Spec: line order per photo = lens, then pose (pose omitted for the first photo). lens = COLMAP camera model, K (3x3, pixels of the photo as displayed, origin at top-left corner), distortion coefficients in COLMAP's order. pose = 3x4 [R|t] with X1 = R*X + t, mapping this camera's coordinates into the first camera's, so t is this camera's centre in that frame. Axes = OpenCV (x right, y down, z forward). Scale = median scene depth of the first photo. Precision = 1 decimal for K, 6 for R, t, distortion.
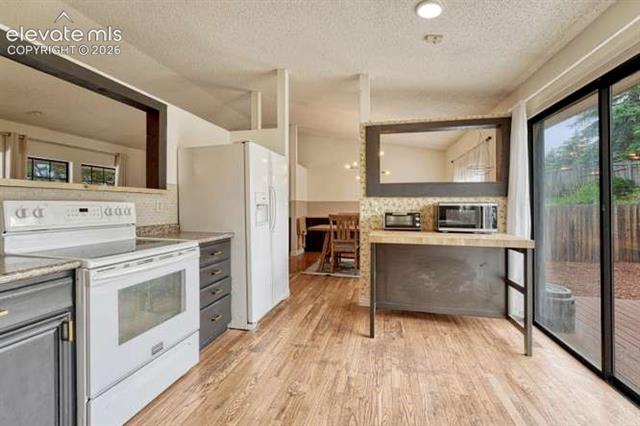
lens RADIAL K [[272.6, 0, 319.4], [0, 272.6, 207.9], [0, 0, 1]] dist [-0.013181, 0.000037]
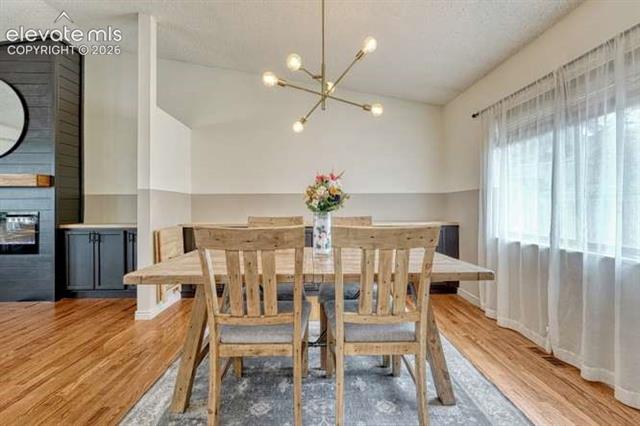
lens RADIAL K [[272.6, 0, 319.8], [0, 272.6, 209.4], [0, 0, 1]] dist [-0.013181, 0.000037]
pose [[0.965994, -0.003411, 0.258542, 0.077488], [0.001662, 0.999974, 0.006981, 0.002444], [-0.258559, -0.006314, 0.965975, 0.677772]]
